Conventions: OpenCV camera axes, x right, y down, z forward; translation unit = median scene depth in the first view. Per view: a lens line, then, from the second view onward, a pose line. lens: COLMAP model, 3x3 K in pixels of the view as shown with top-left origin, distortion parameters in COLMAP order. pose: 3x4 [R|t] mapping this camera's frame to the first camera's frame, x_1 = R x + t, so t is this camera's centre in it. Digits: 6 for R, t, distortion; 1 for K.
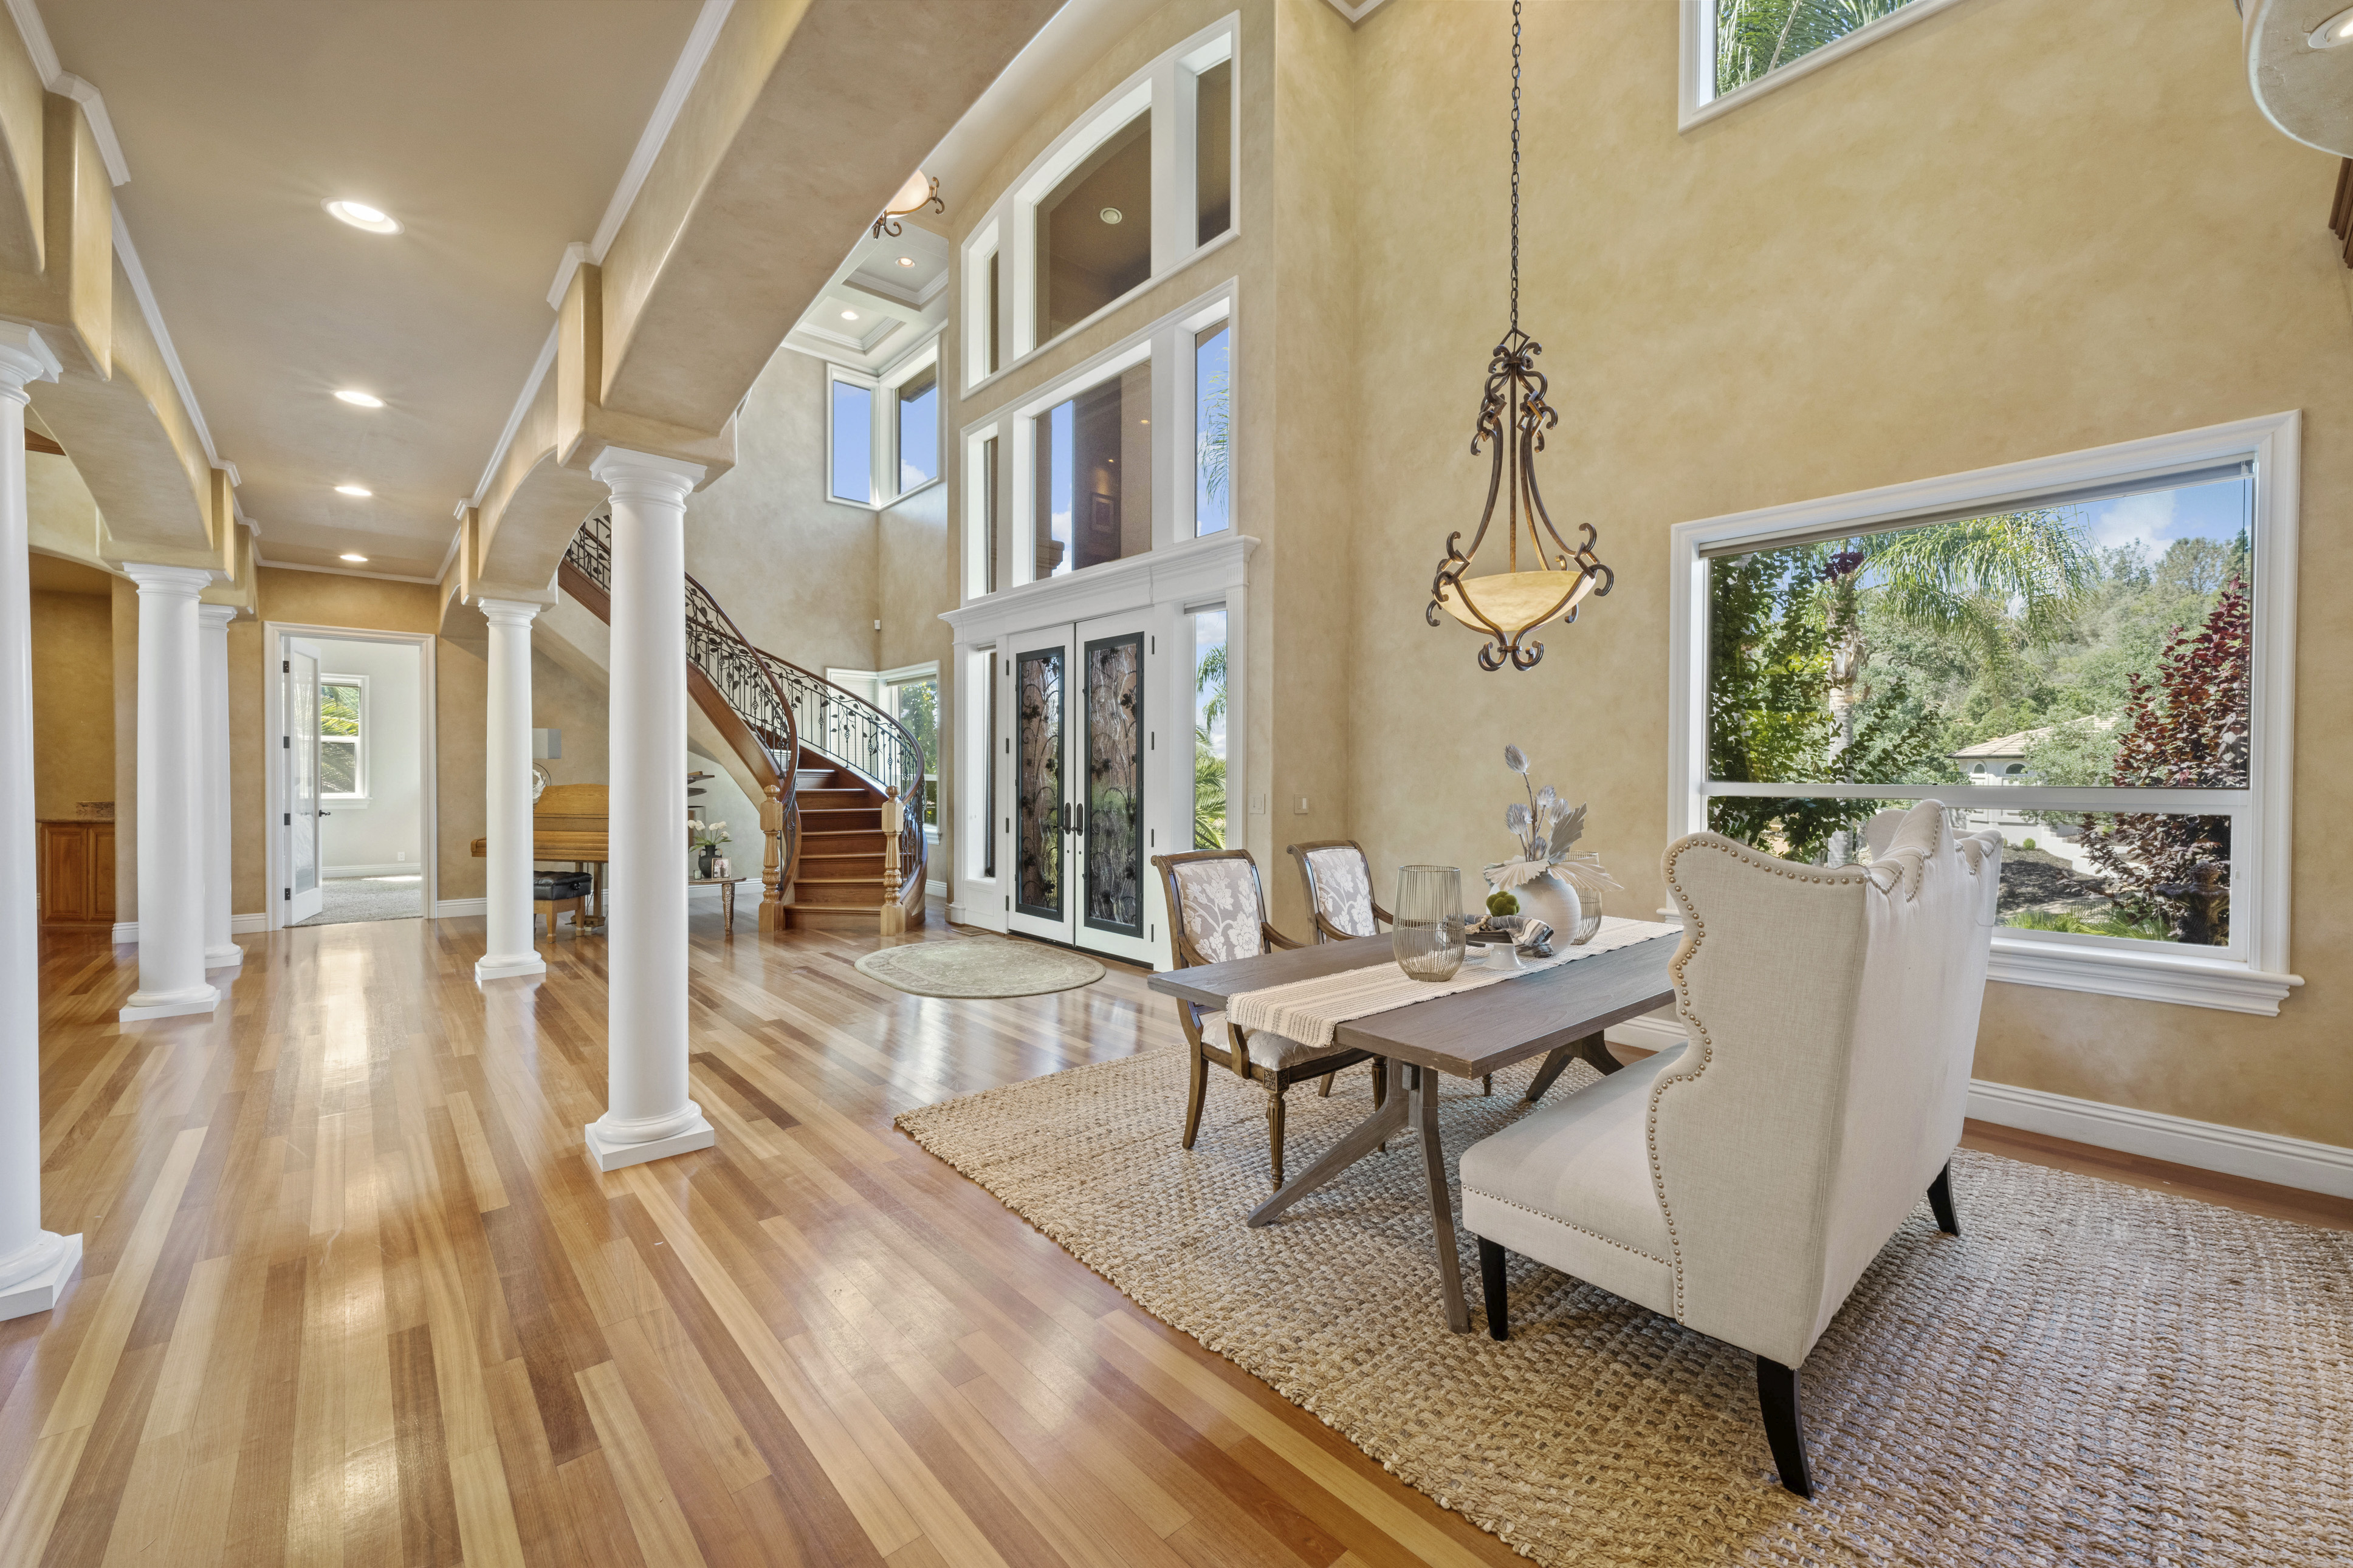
lens RADIAL K [[933.9, 0, 1173.1], [0, 933.9, 777.5], [0, 0, 1]] dist [-0.002847, -0.000221]
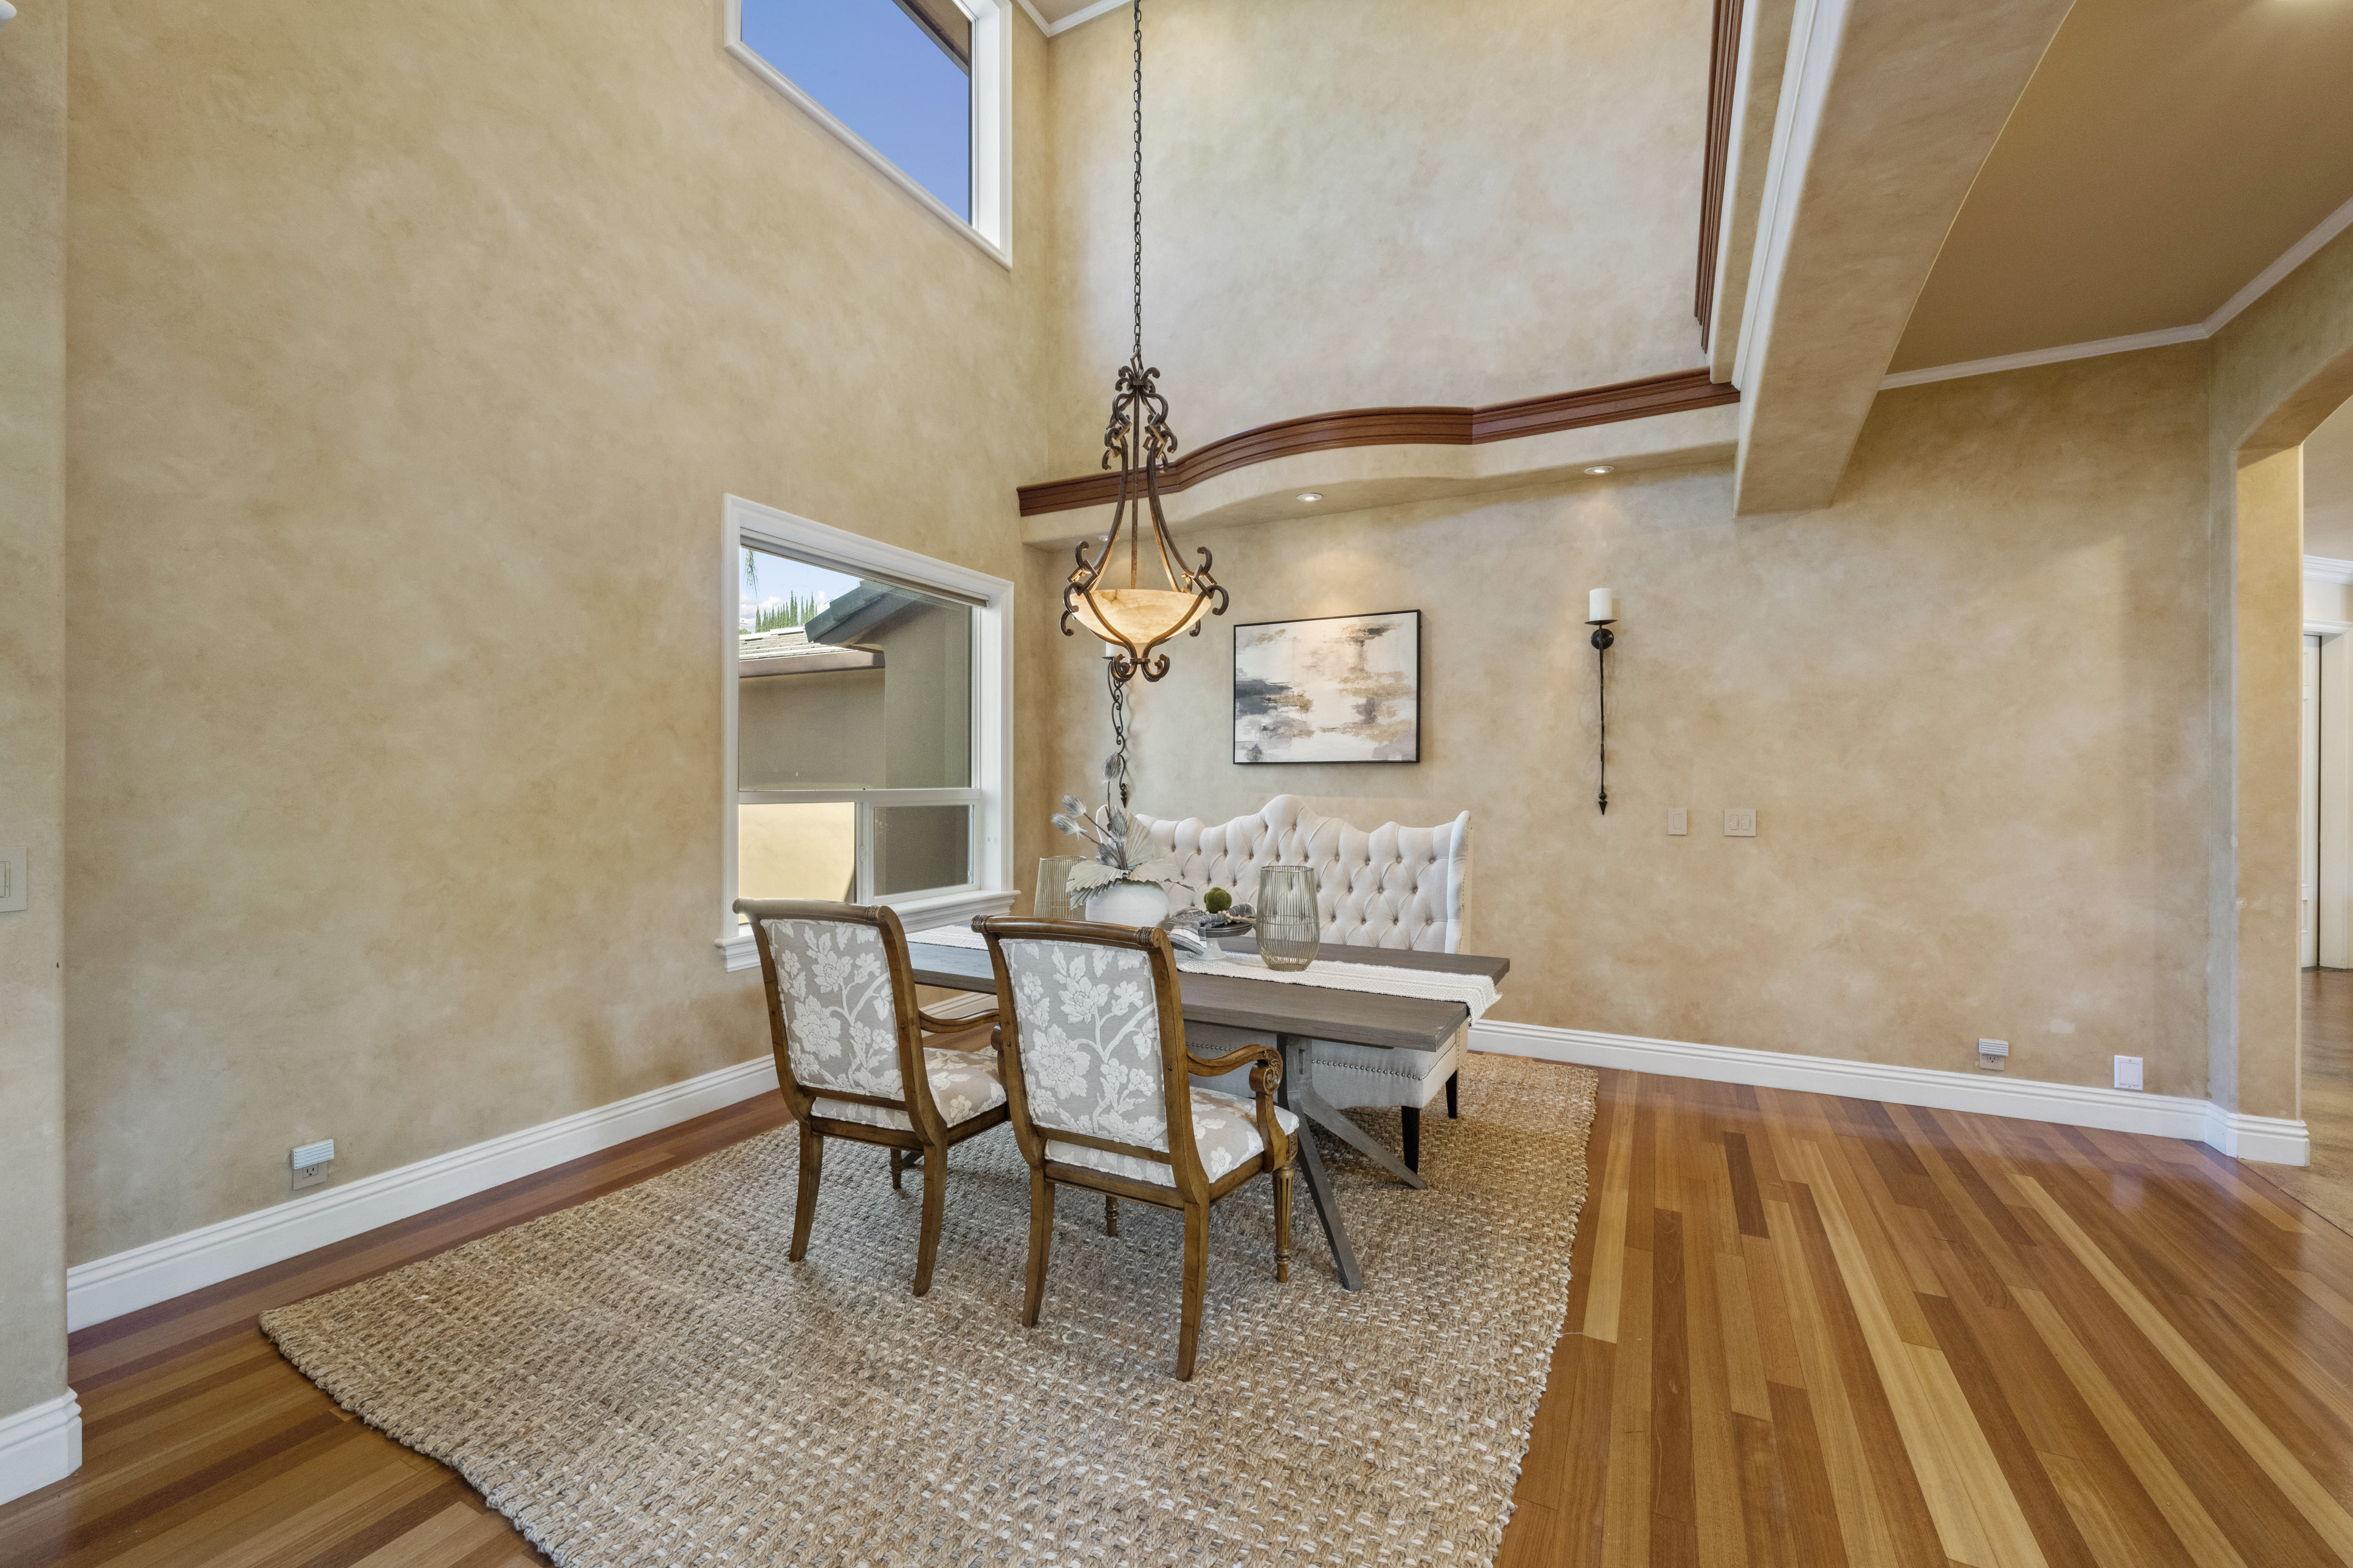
lens RADIAL K [[929.8, 0, 1187.0], [0, 929.8, 786.8], [0, 0, 1]] dist [-0.001366, 0.000051]
pose [[-0.363894, -0.007298, 0.931412, -0.597893], [0.002766, 0.999956, 0.008916, -0.007872], [-0.931436, 0.005821, -0.363858, 1.285154]]
